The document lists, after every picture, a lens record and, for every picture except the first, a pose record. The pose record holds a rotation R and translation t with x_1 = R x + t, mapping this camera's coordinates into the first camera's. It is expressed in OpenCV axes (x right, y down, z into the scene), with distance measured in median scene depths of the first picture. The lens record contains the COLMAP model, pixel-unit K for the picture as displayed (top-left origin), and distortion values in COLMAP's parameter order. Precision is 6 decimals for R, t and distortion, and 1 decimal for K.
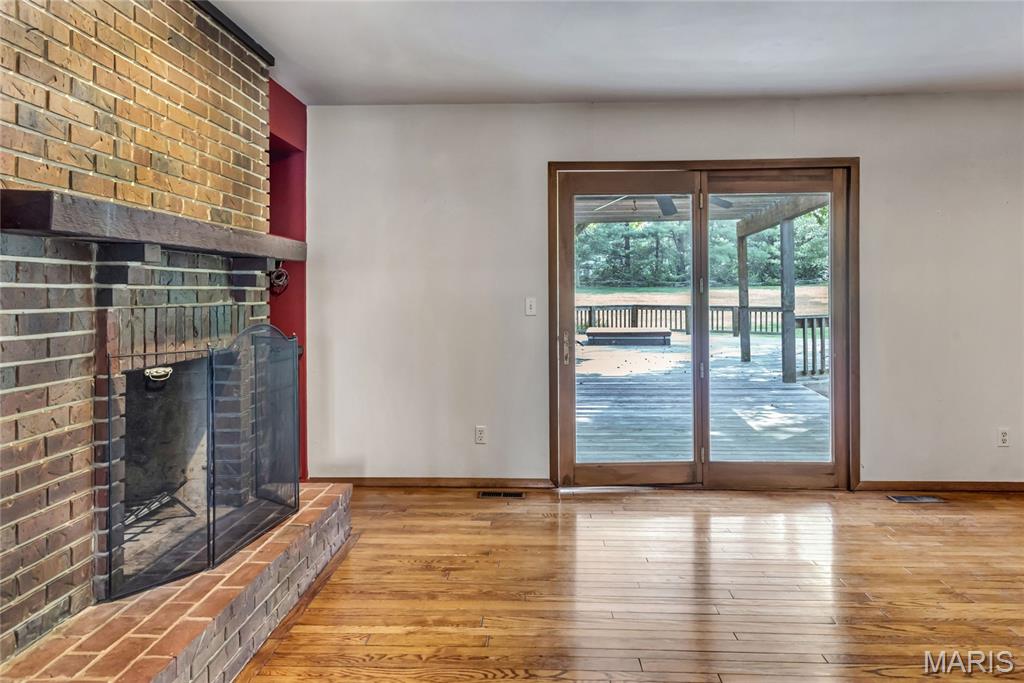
lens RADIAL K [[741.1, 0, 511.3], [0, 741.1, 297.0], [0, 0, 1]] dist [-0.000994, -0.029334]
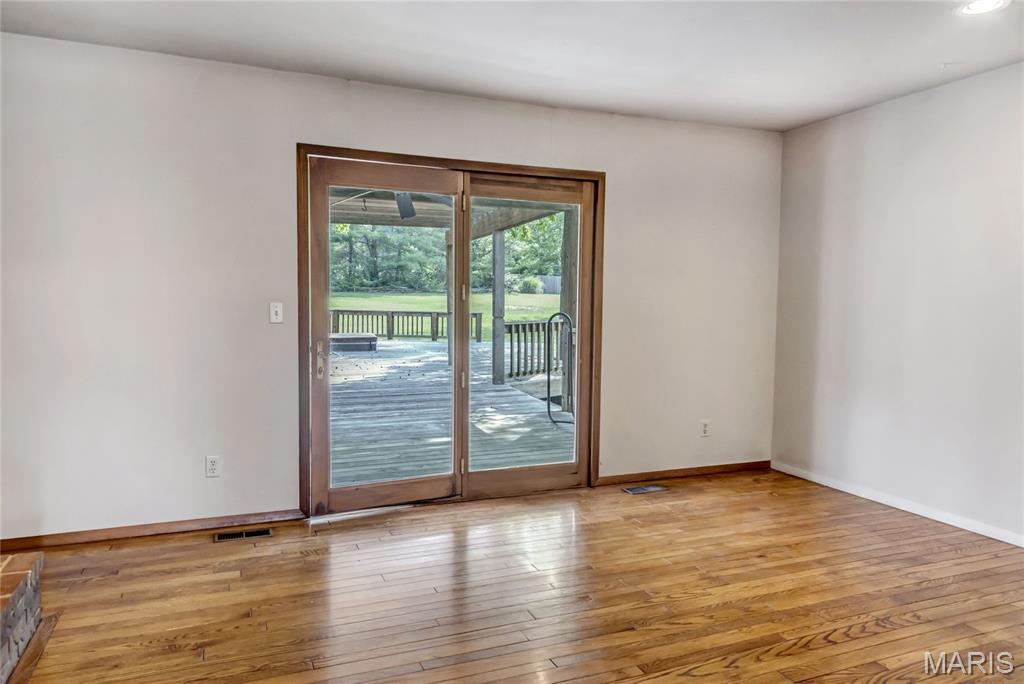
lens RADIAL K [[696.1, 0, 512.0], [0, 696.1, 342.0], [0, 0, 1]] dist [0.004421, -0.017232]
pose [[0.893851, -0.012018, 0.448203, -0.092056], [-0.013918, 0.998415, 0.054527, -0.000787], [-0.448148, -0.054977, 0.892267, 0.162213]]
